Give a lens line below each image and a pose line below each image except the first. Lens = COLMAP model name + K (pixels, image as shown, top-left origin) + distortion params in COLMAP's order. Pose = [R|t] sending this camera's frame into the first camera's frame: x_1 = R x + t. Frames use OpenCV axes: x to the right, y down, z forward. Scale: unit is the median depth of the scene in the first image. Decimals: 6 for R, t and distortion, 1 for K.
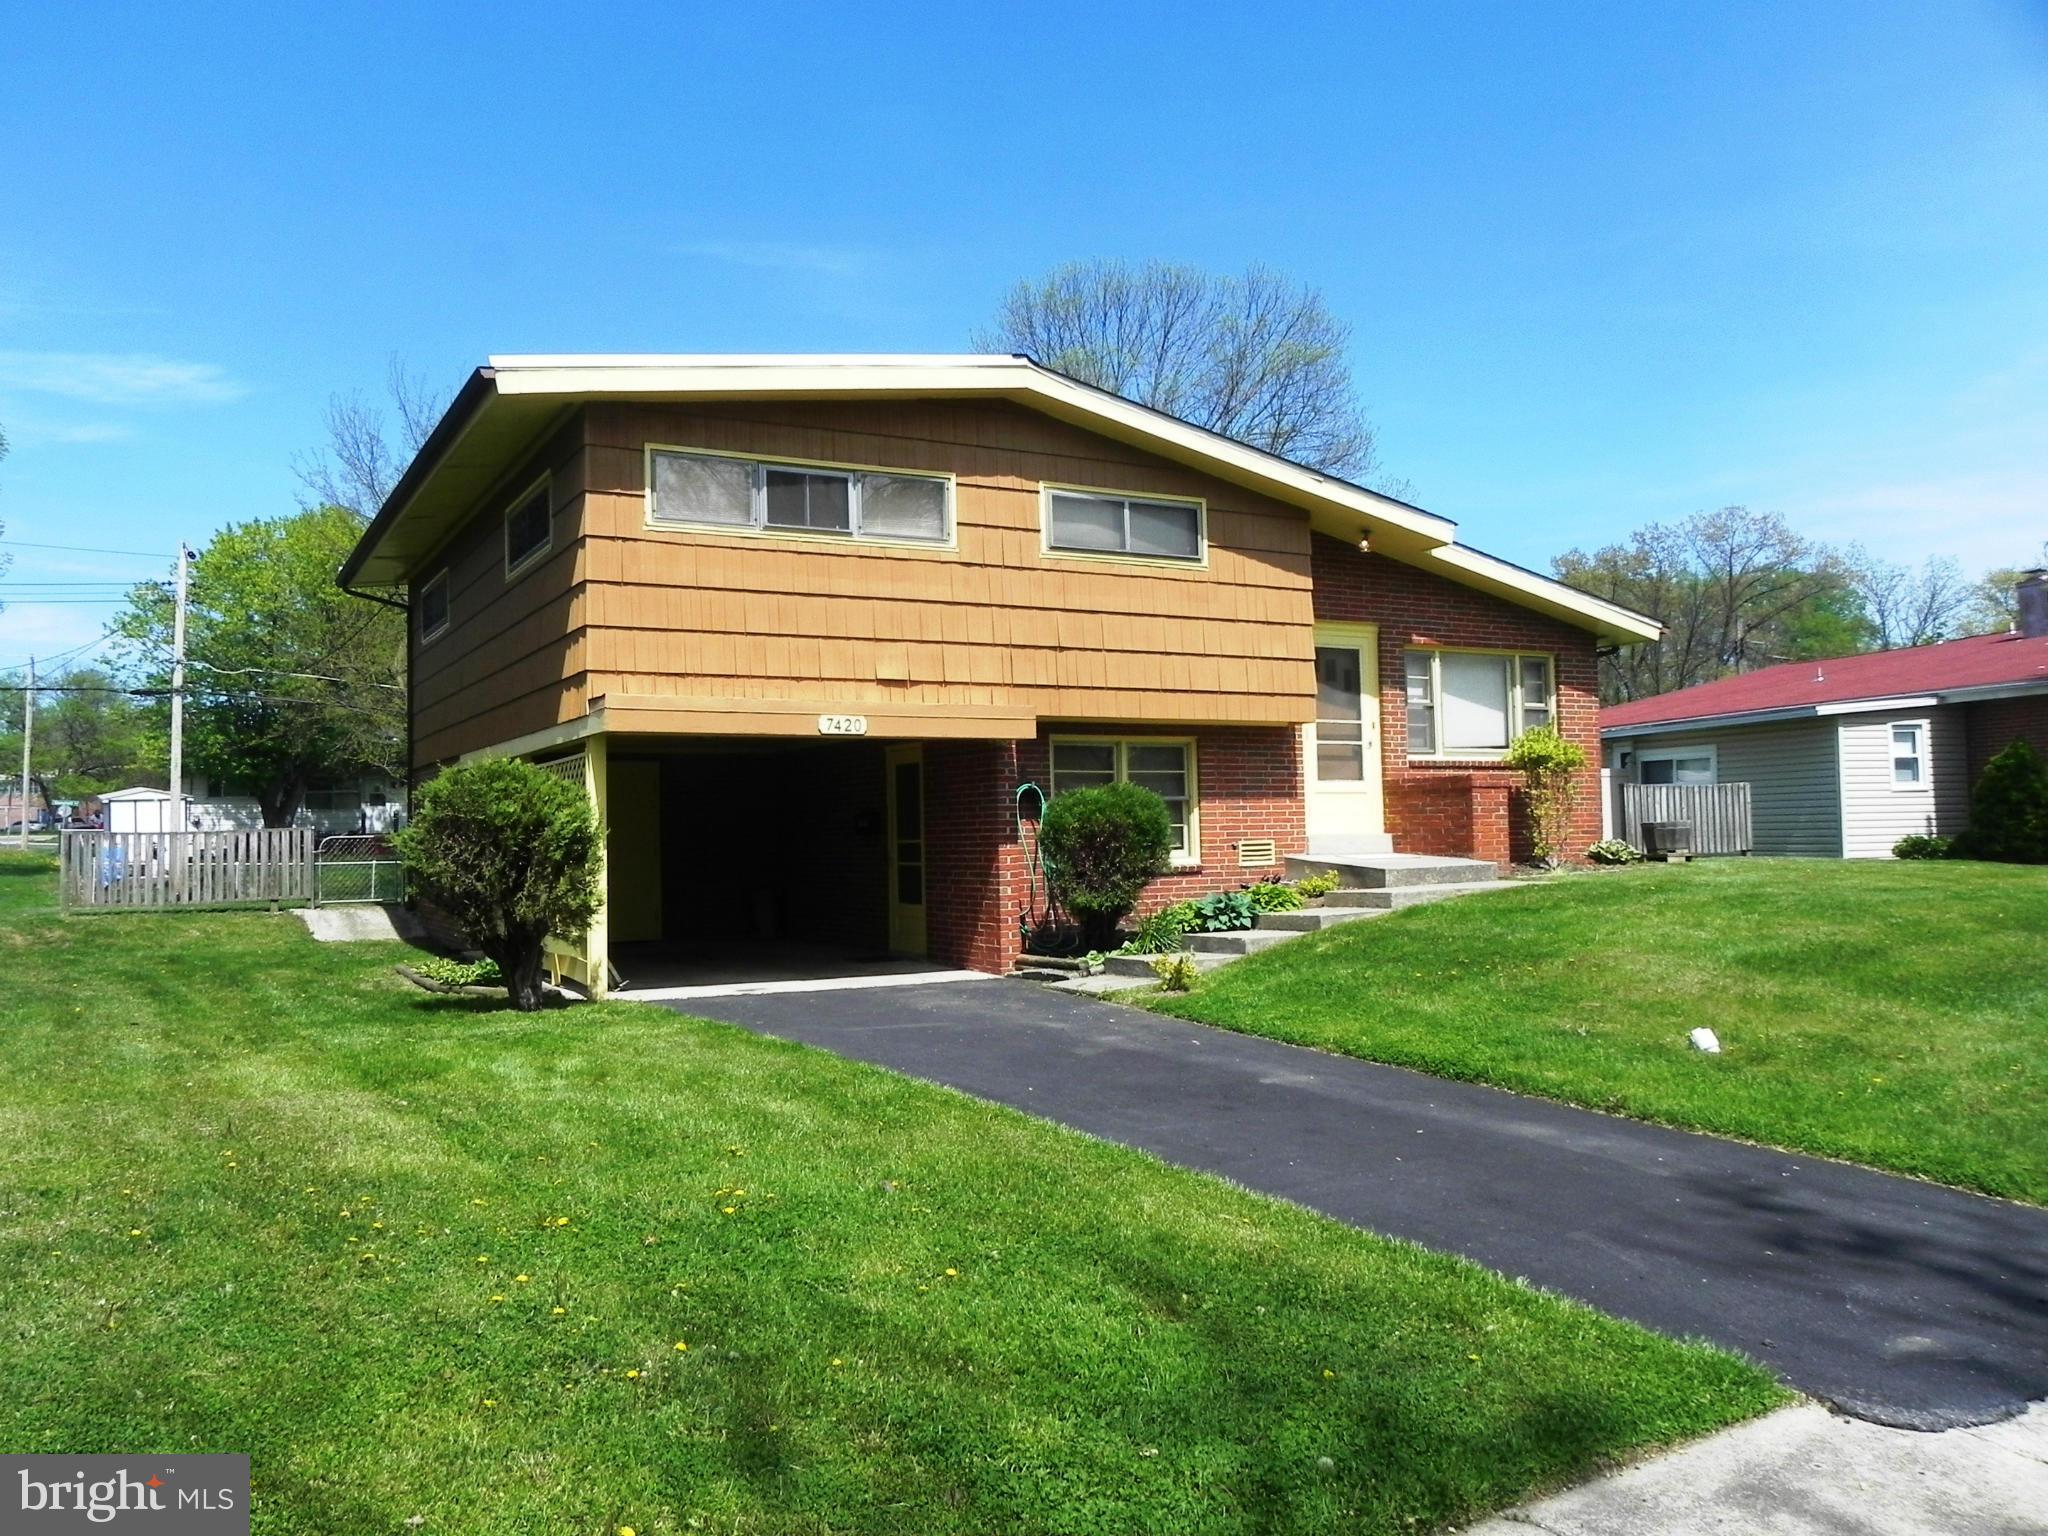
lens RADIAL K [[1545.7, 0, 1024.0], [0, 1545.7, 768.0], [0, 0, 1]] dist [0.002487, 0.001256]
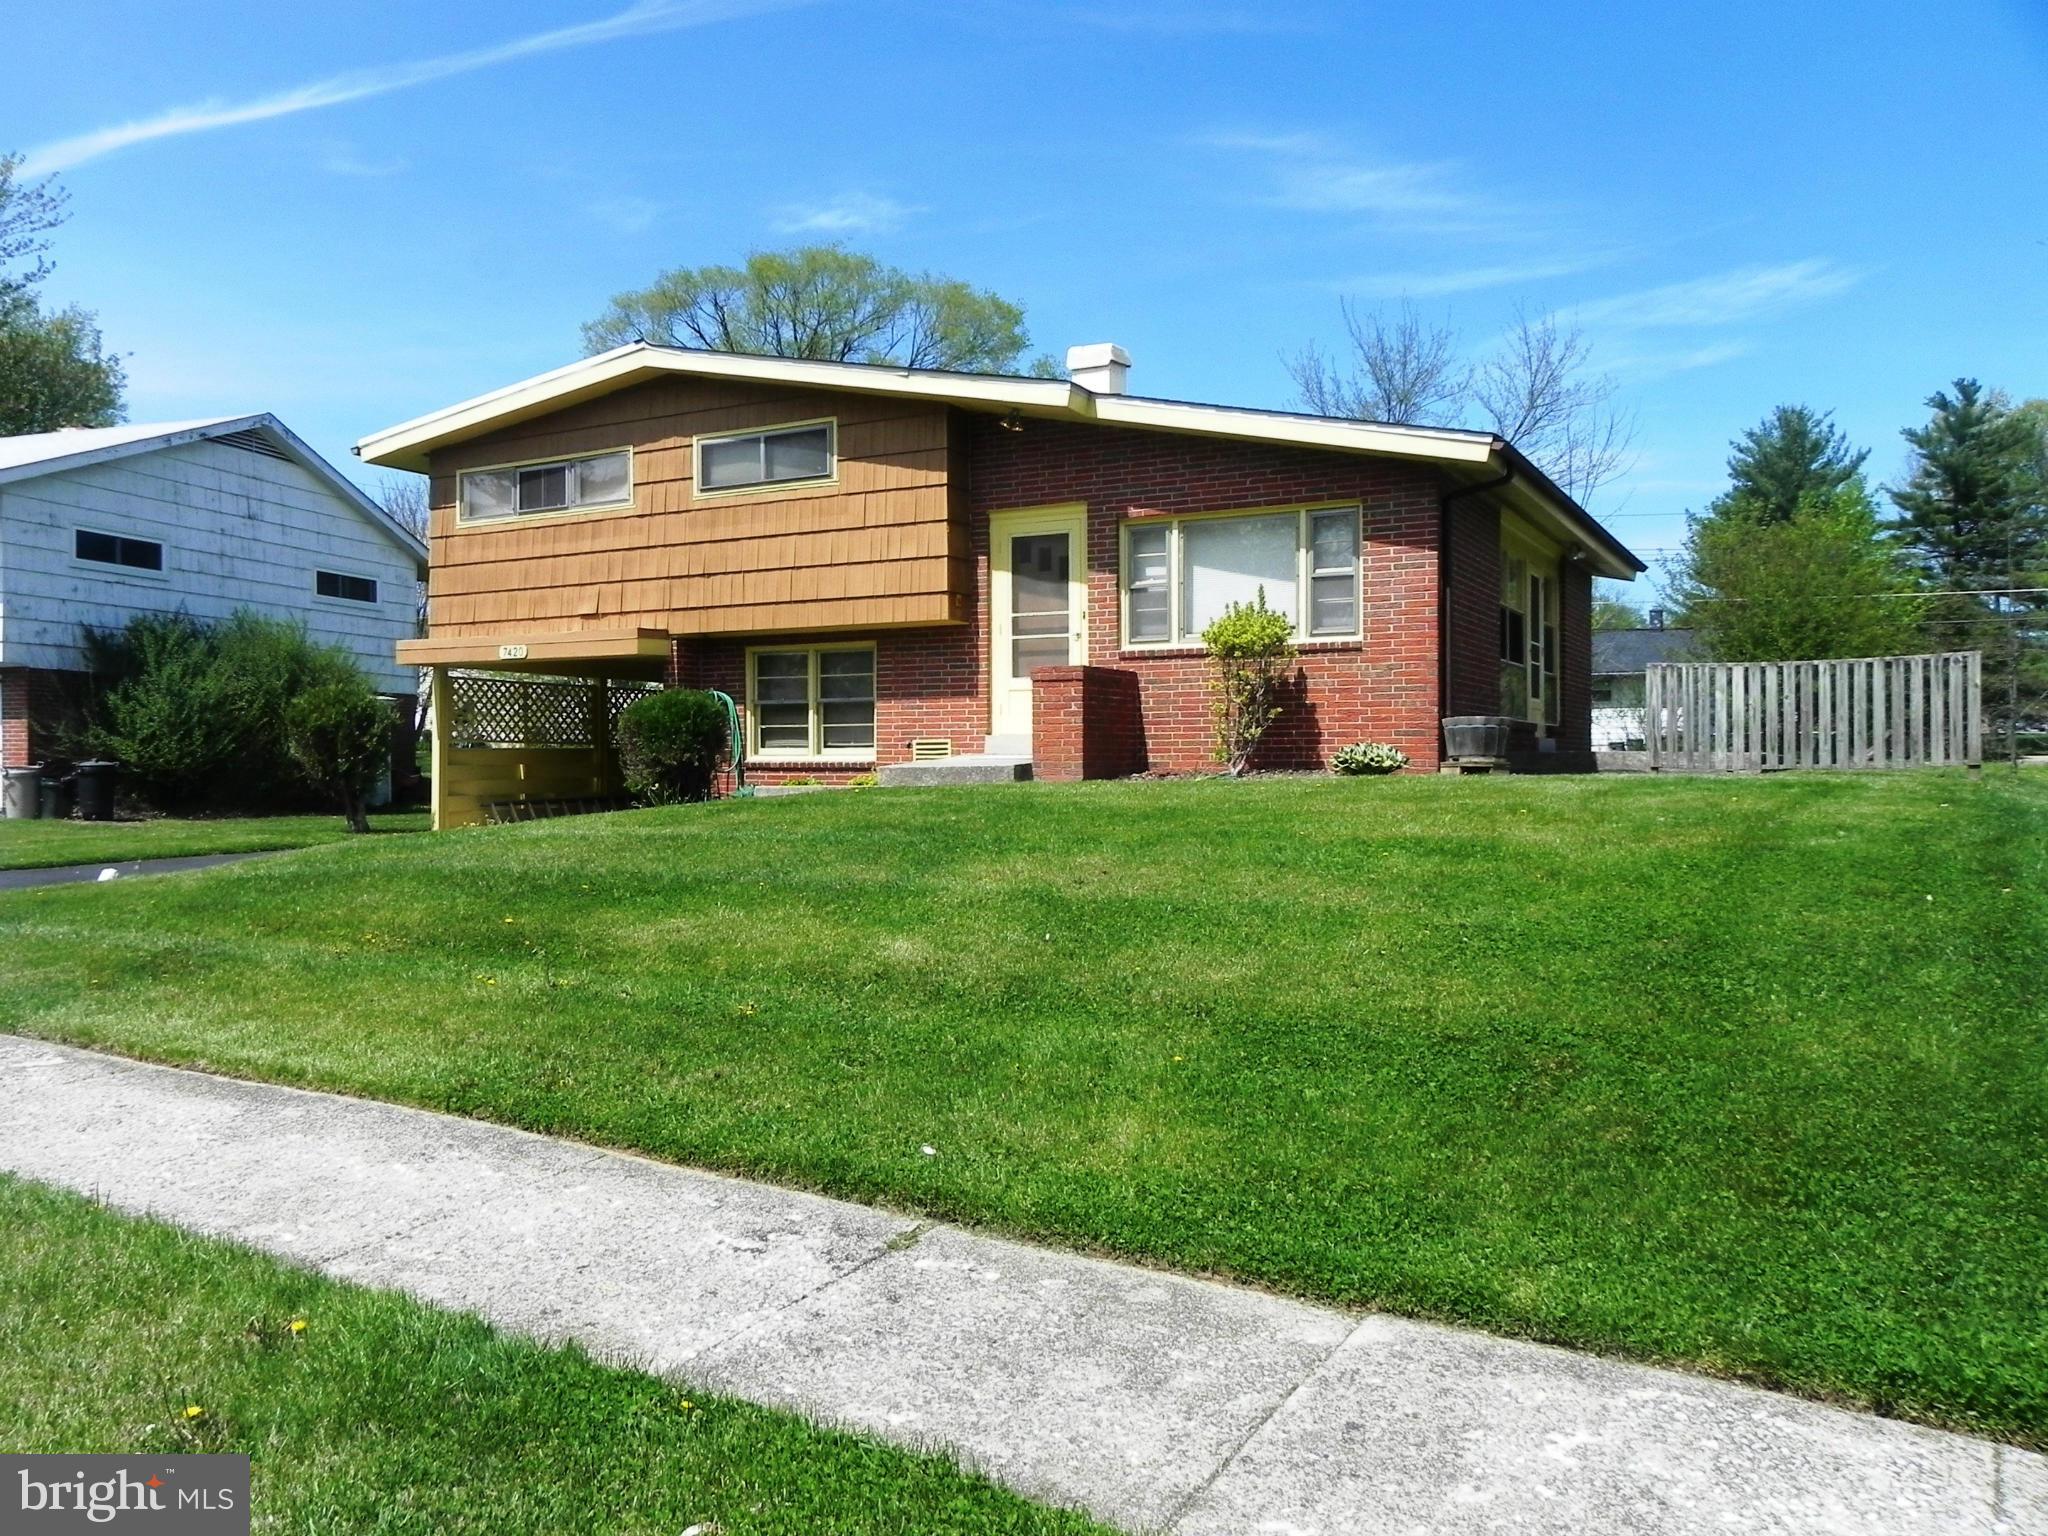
lens RADIAL K [[1603.7, 0, 1024.0], [0, 1603.7, 768.0], [0, 0, 1]] dist [-0.002395, 0.002524]
pose [[0.522645, 0.020116, -0.852313, 1.100524], [0.029499, 0.998696, 0.041660, 0.024101], [0.852040, -0.046915, 0.521370, 0.512814]]
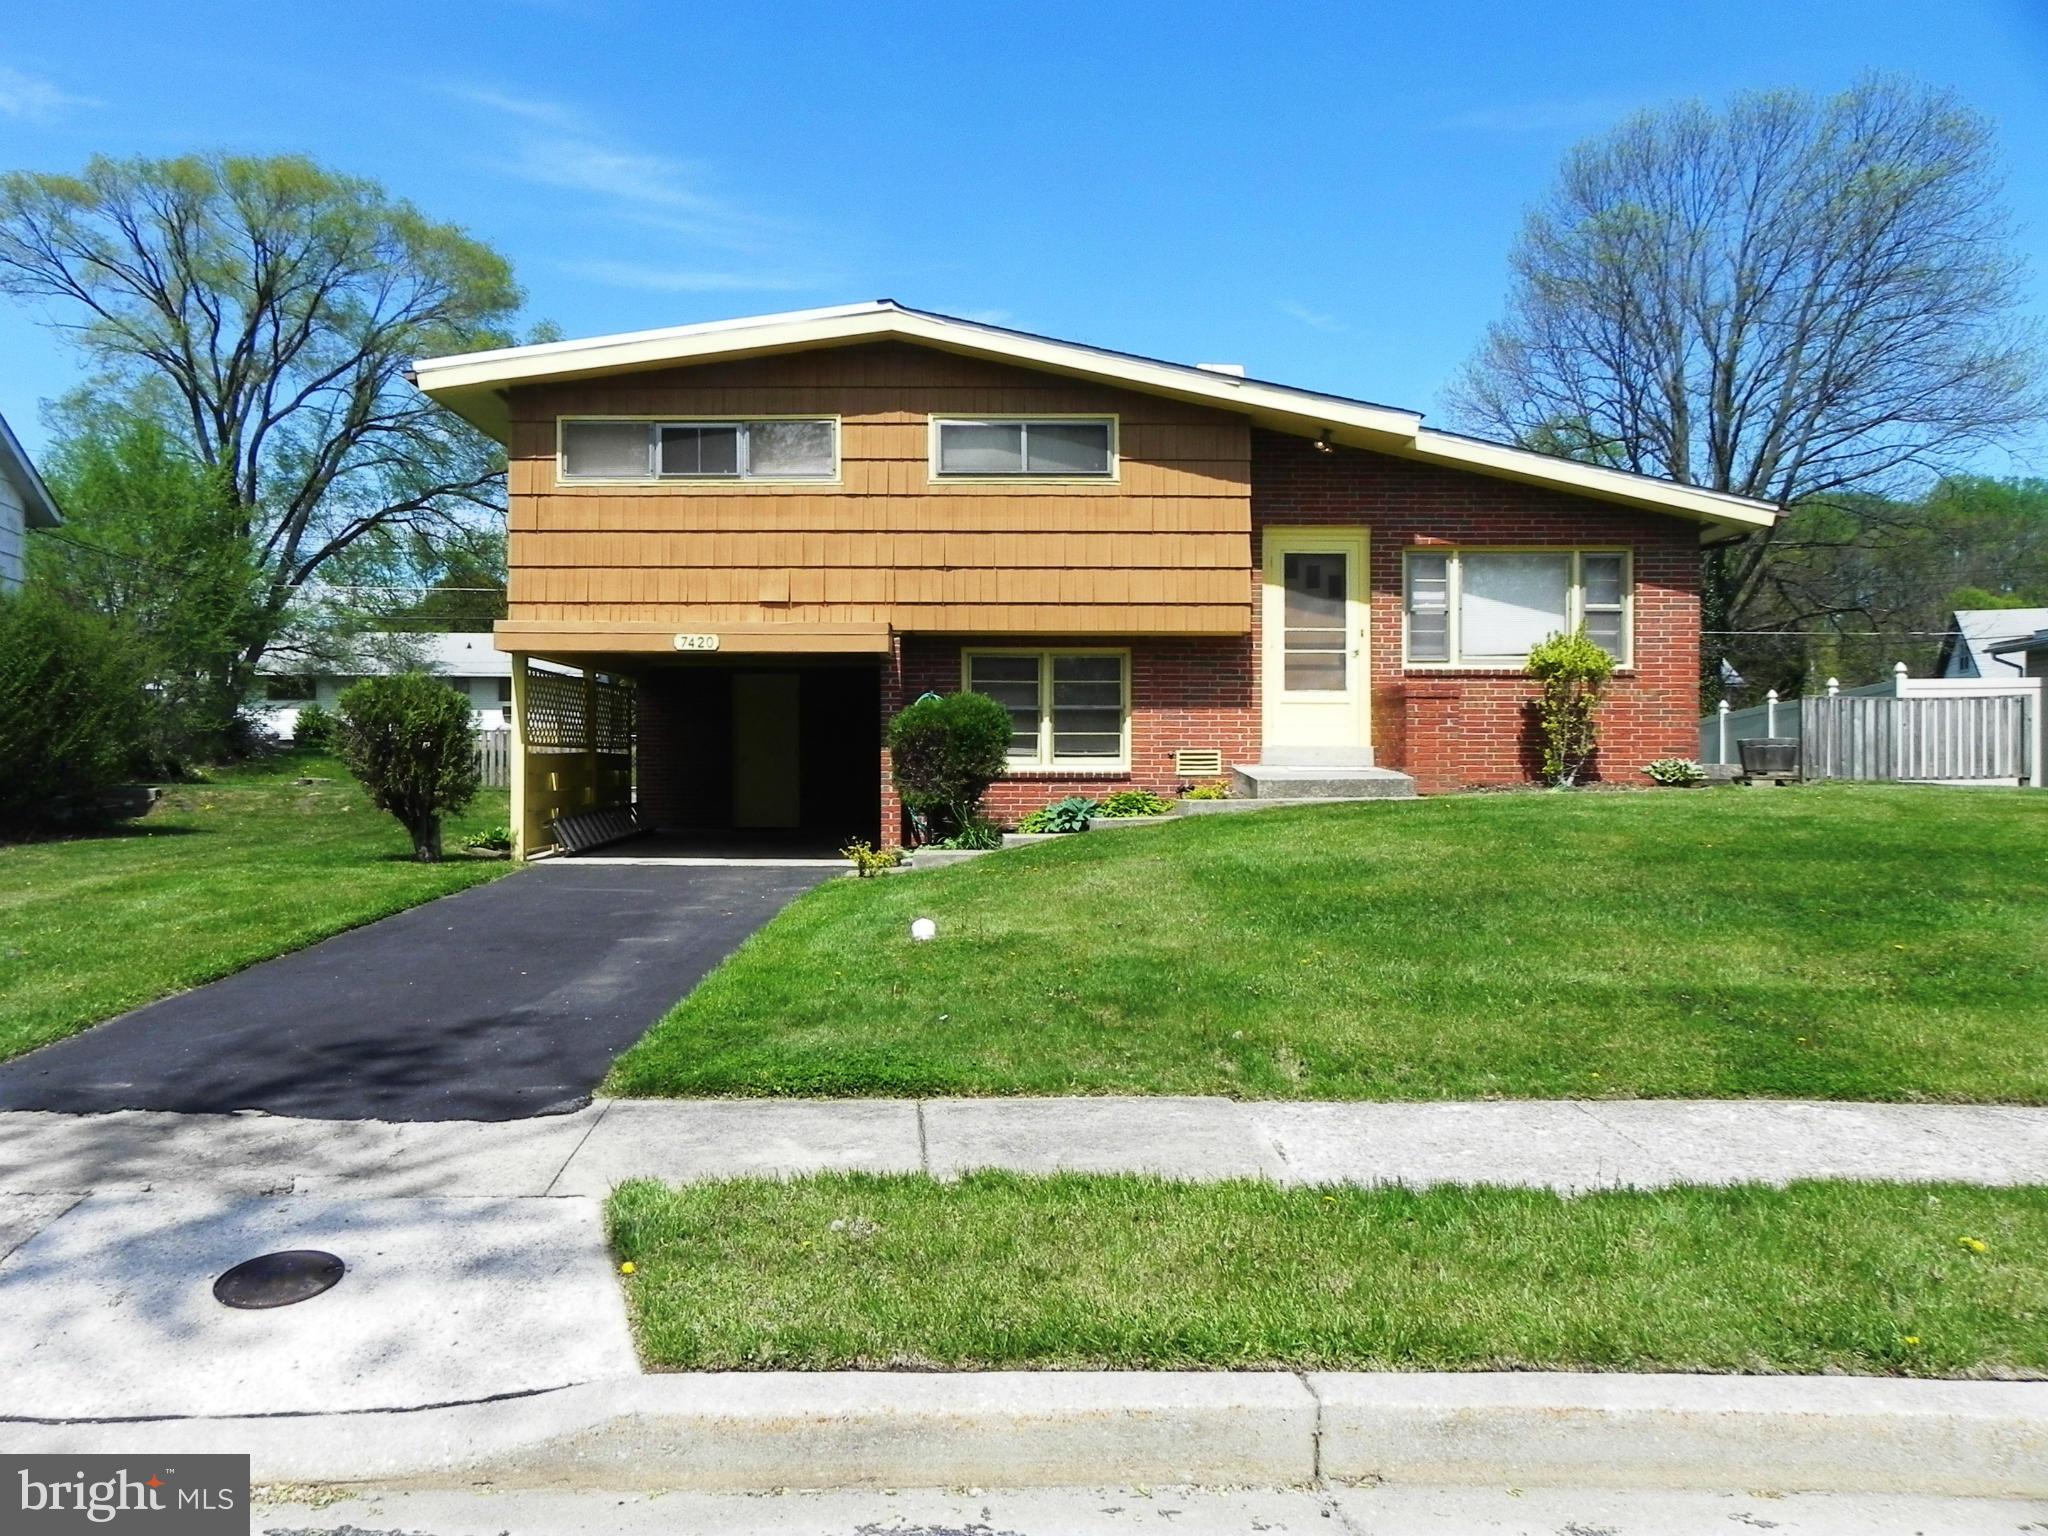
lens RADIAL K [[1606.2, 0, 1024.0], [0, 1606.2, 768.0], [0, 0, 1]] dist [0.009238, -0.029180]
pose [[0.882828, 0.024037, -0.469081, 0.552527], [0.002153, 0.998472, 0.055216, 0.000586], [0.469692, -0.049756, 0.881427, 0.023392]]
